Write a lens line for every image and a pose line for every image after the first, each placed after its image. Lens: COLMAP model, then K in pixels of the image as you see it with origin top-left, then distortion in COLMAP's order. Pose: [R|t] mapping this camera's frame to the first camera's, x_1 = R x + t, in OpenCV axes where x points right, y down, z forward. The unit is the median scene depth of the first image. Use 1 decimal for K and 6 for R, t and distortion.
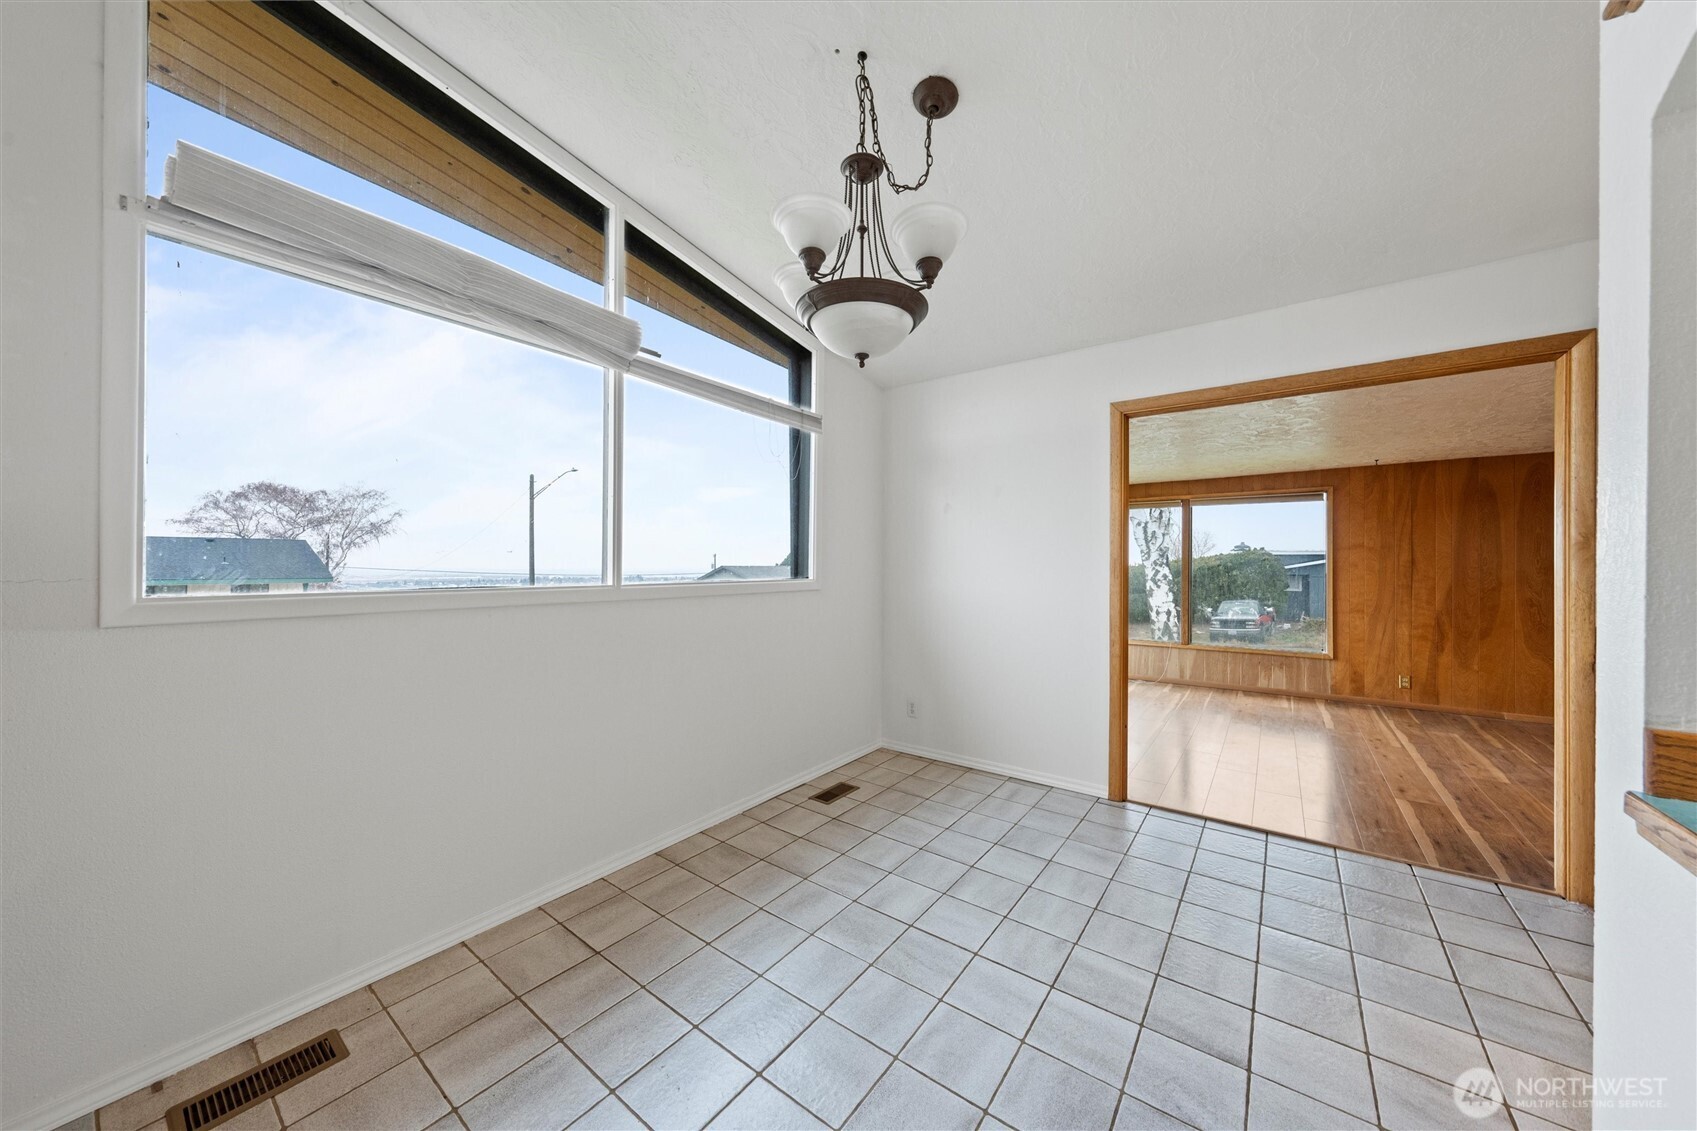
lens RADIAL K [[579.3, 0, 853.8], [0, 579.3, 563.6], [0, 0, 1]] dist [-0.001378, -0.000198]
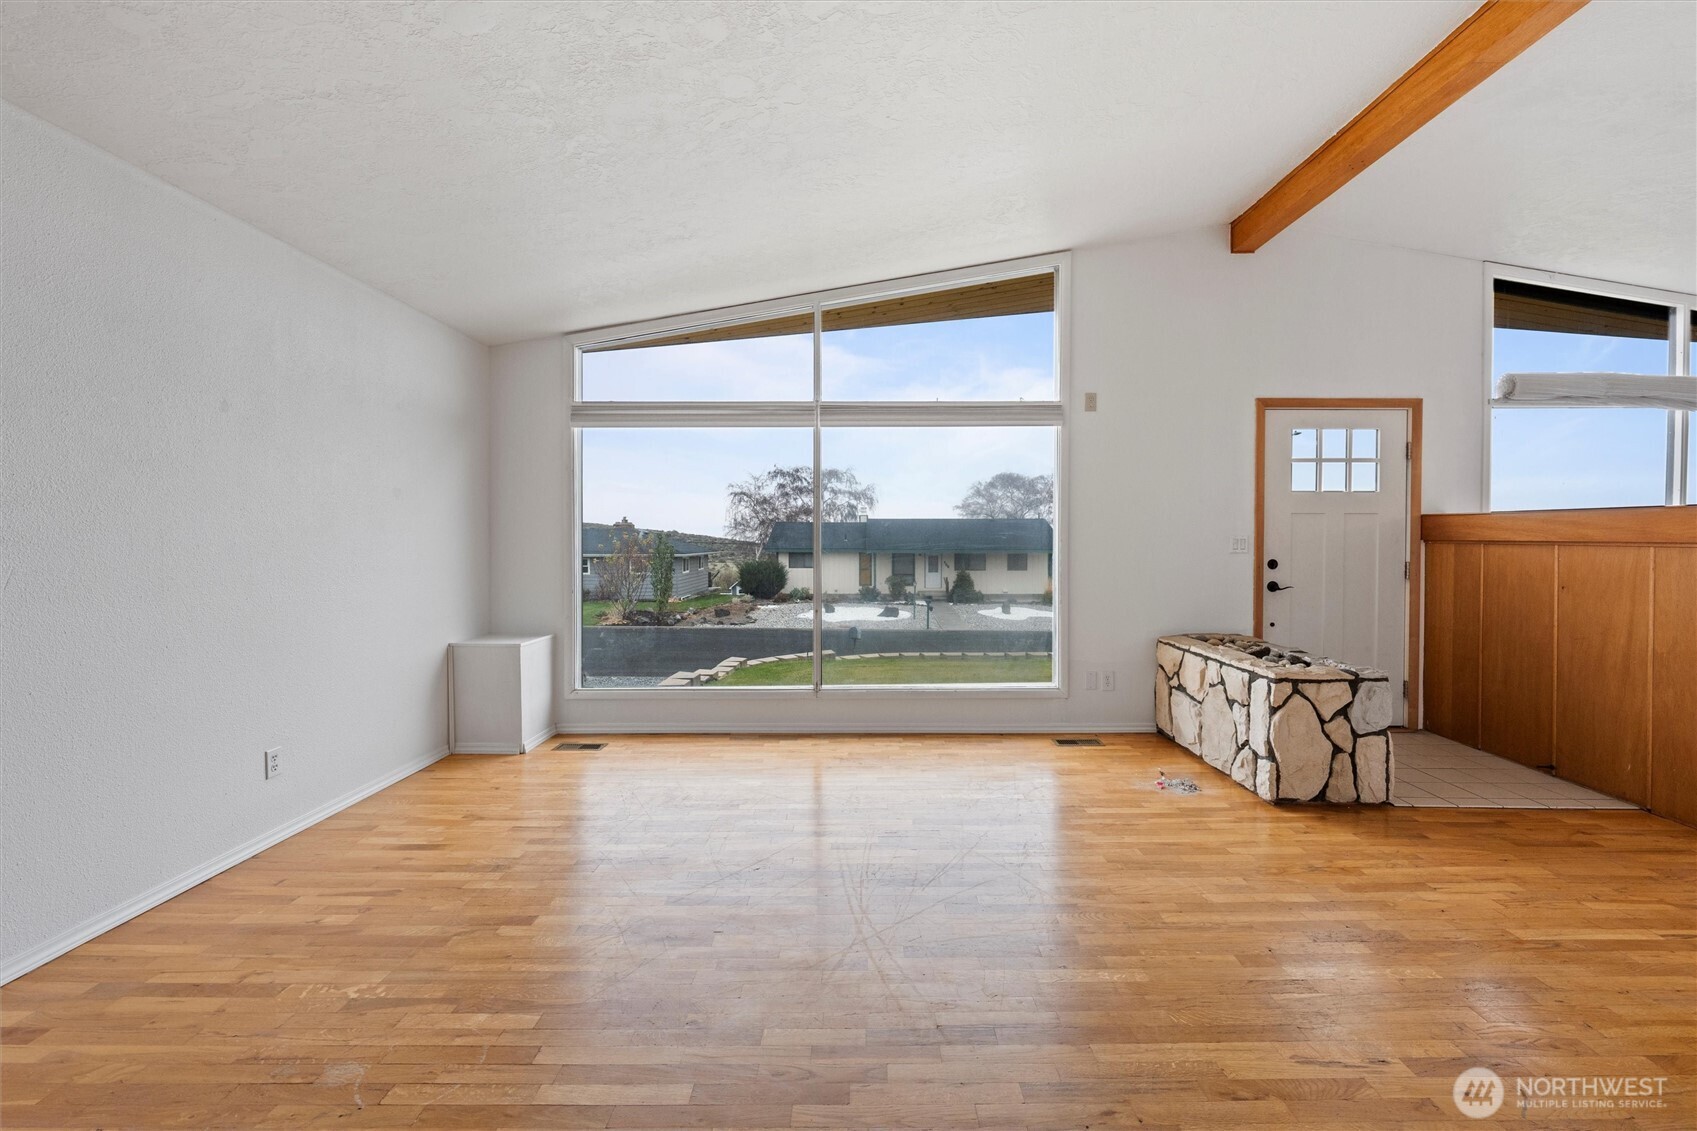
lens RADIAL K [[677.8, 0, 866.2], [0, 677.8, 550.5], [0, 0, 1]] dist [-0.001904, -0.000264]
pose [[0.589660, 0.011447, -0.807571, -0.095341], [0.004026, 0.999845, 0.017112, 0.003686], [0.807642, -0.013341, 0.589522, -0.779042]]
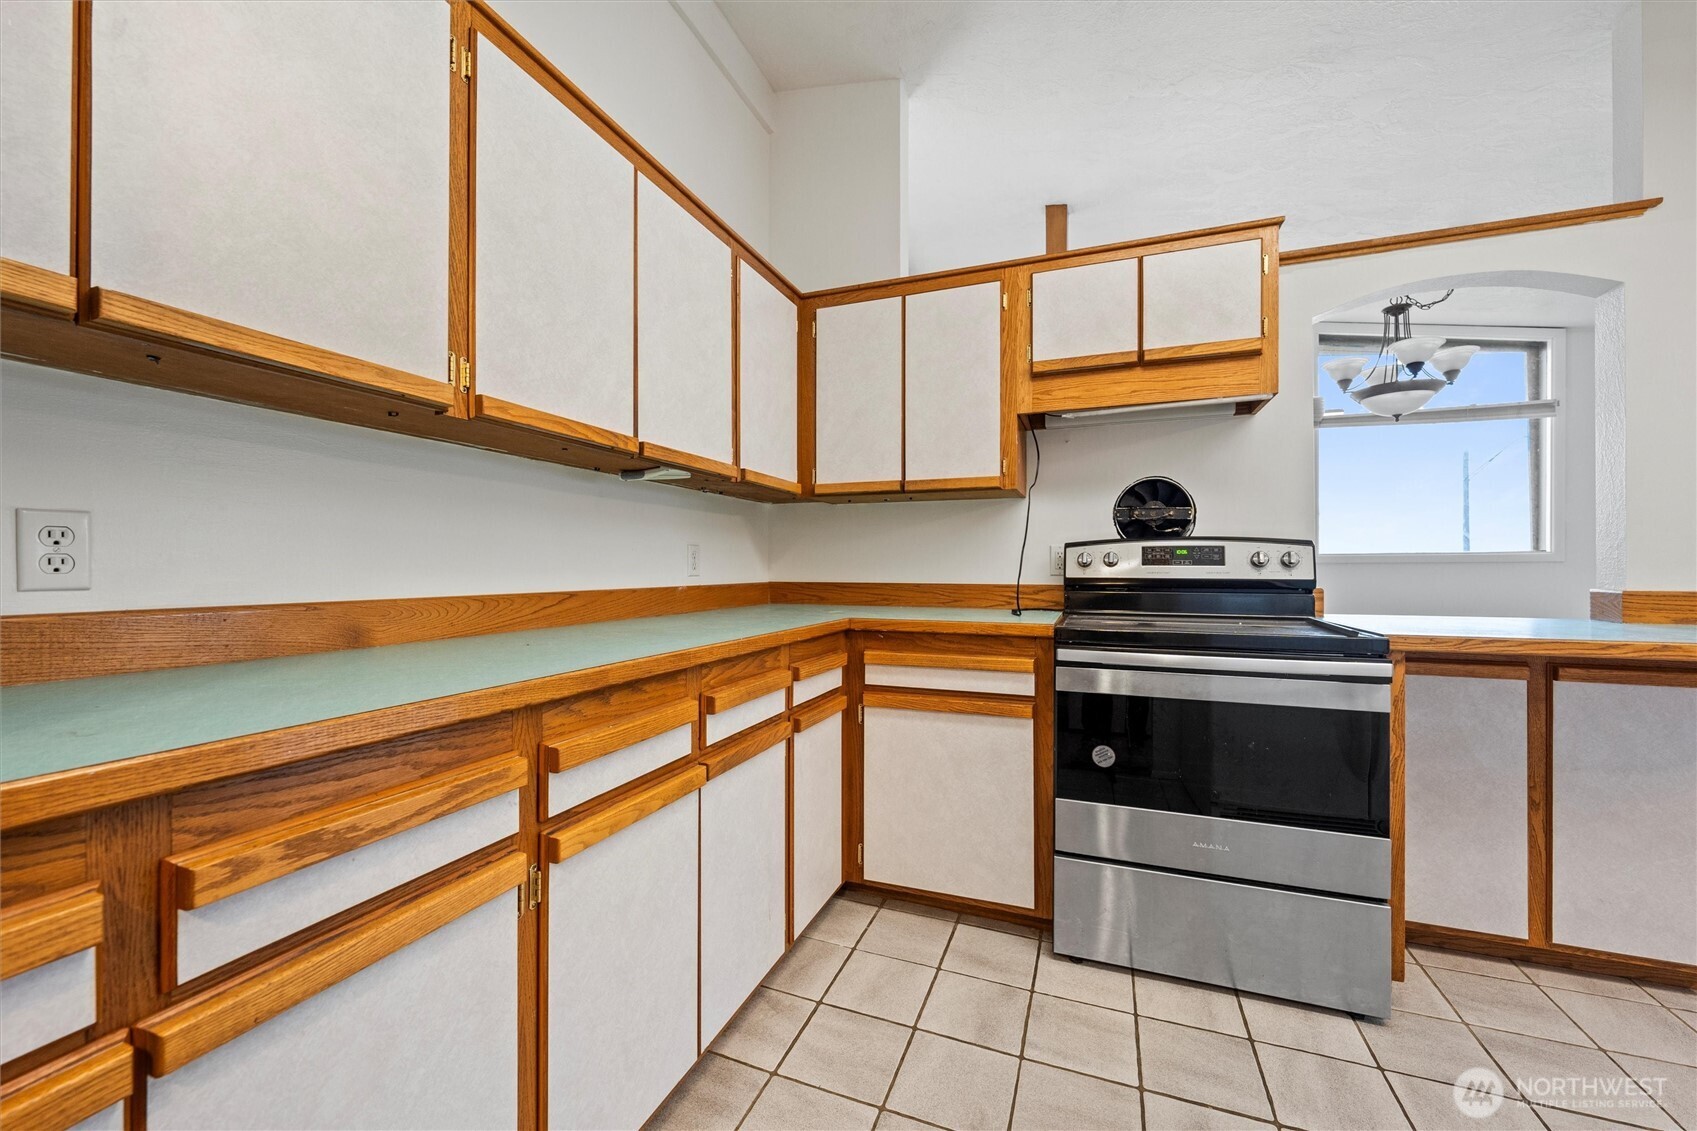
lens RADIAL K [[651.5, 0, 848.5], [0, 651.5, 565.5], [0, 0, 1]] dist [-0.001180, -0.000210]
pose [[0.261593, -0.006847, -0.965154, 0.442038], [0.006496, 0.999965, -0.005333, 0.029058], [0.965156, -0.004875, 0.261628, -0.336221]]
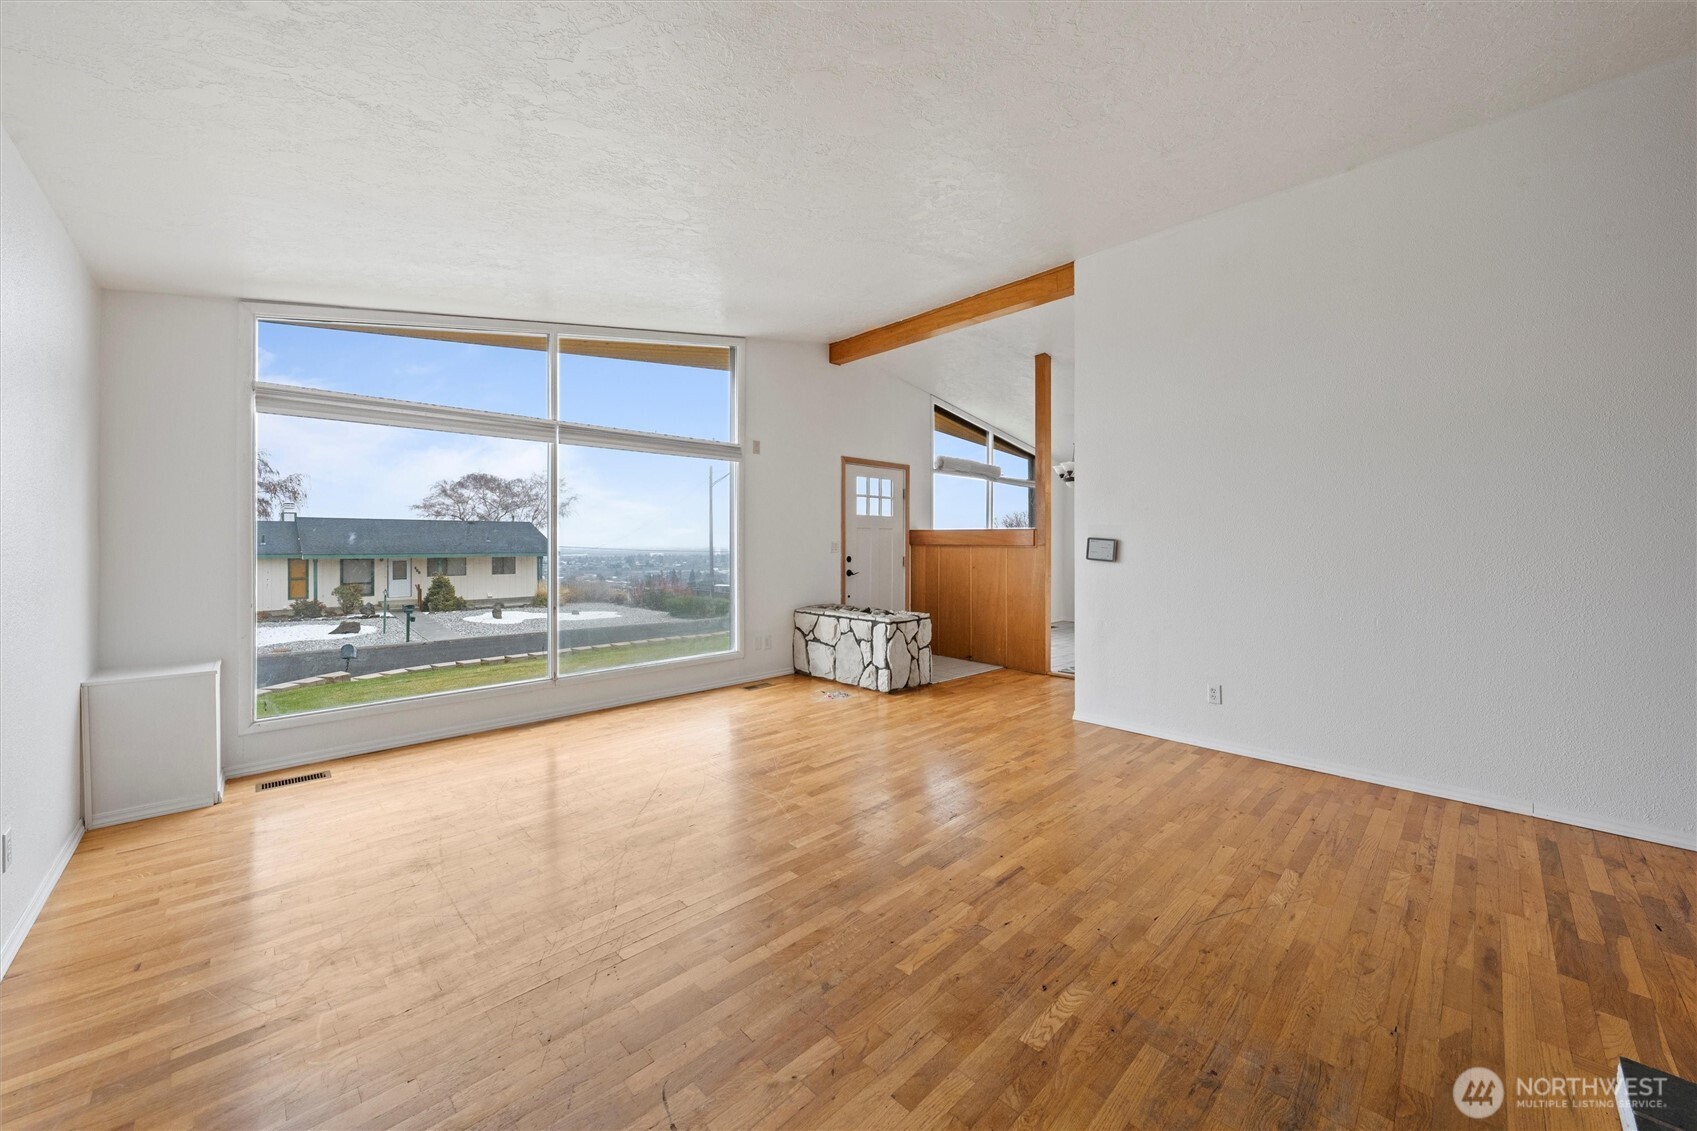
lens RADIAL K [[627.3, 0, 853.3], [0, 627.3, 547.3], [0, 0, 1]] dist [0.000373, -0.000034]
pose [[0.985620, 0.000065, -0.168976, -0.241084], [0.001744, 0.999943, 0.010558, 0.000357], [0.168967, -0.010701, 0.985564, -1.088954]]
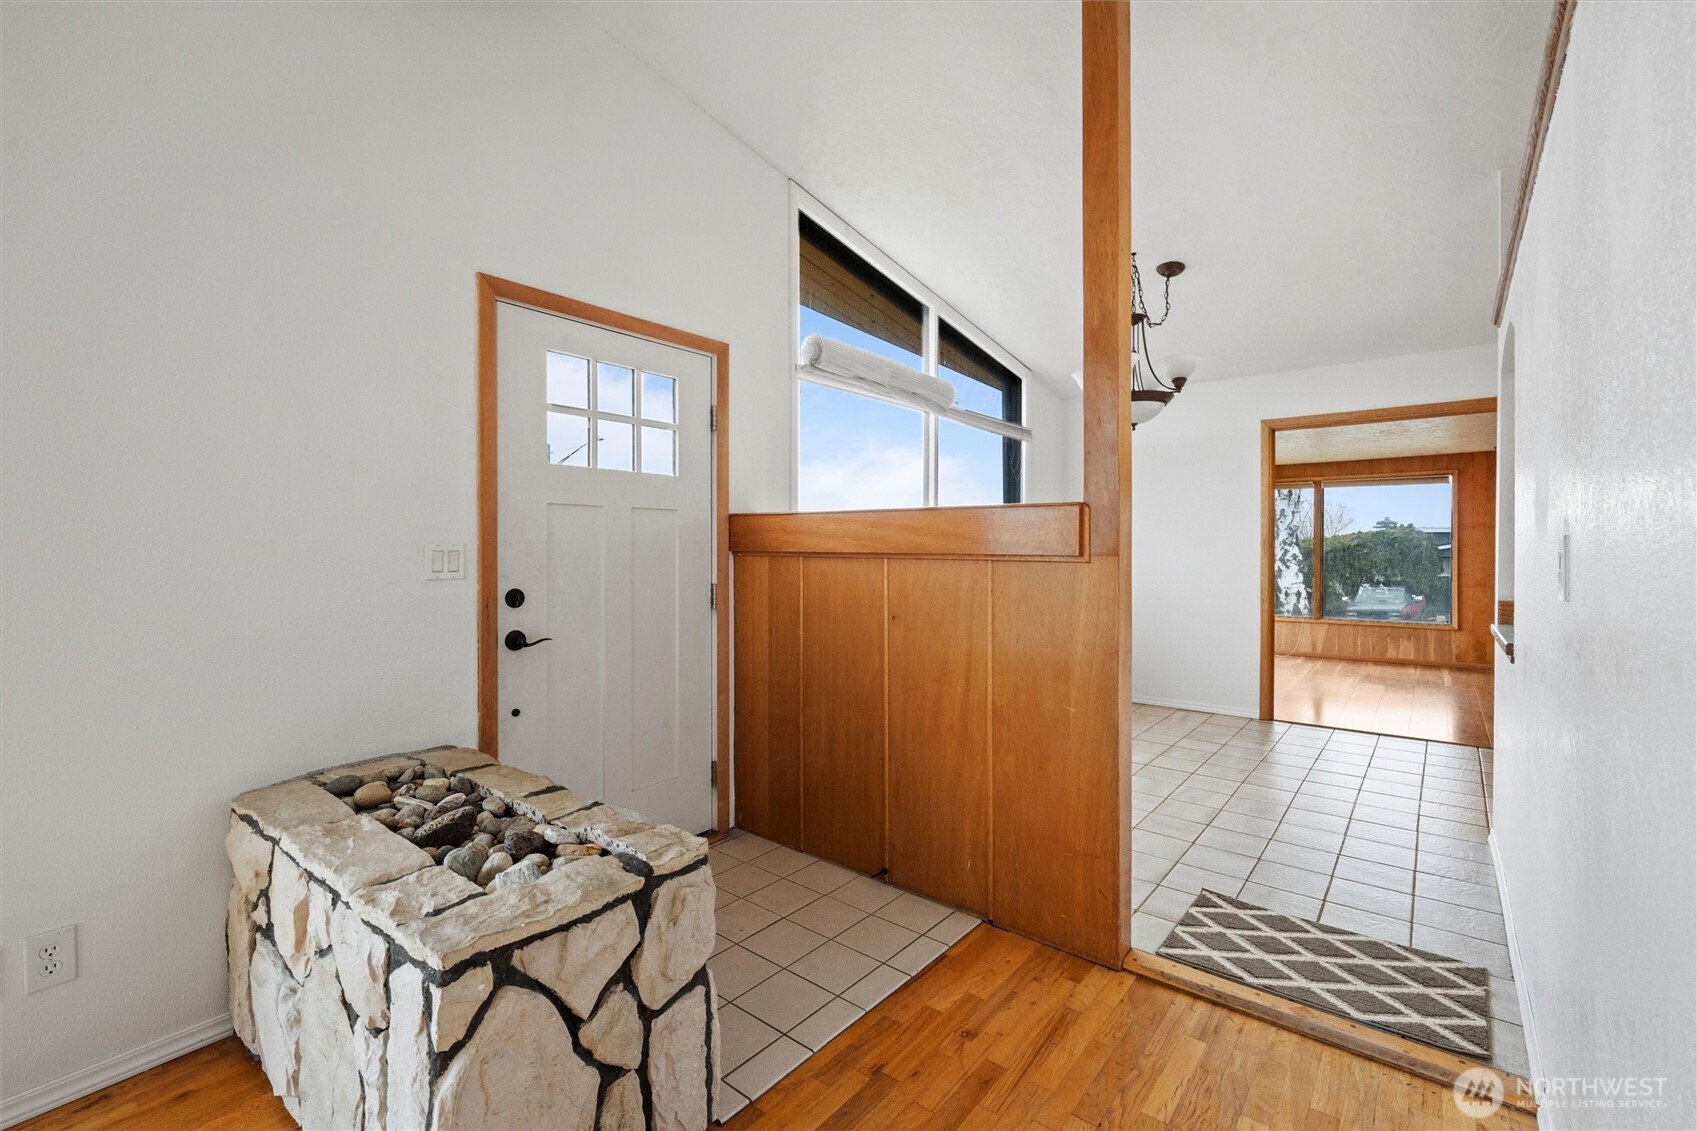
lens RADIAL K [[726.9, 0, 854.3], [0, 726.9, 550.4], [0, 0, 1]] dist [-0.002339, -0.000440]
pose [[0.998993, -0.003476, -0.044727, -0.221743], [0.003746, 0.999975, 0.005956, 0.003886], [0.044705, -0.006118, 0.998981, -0.378056]]
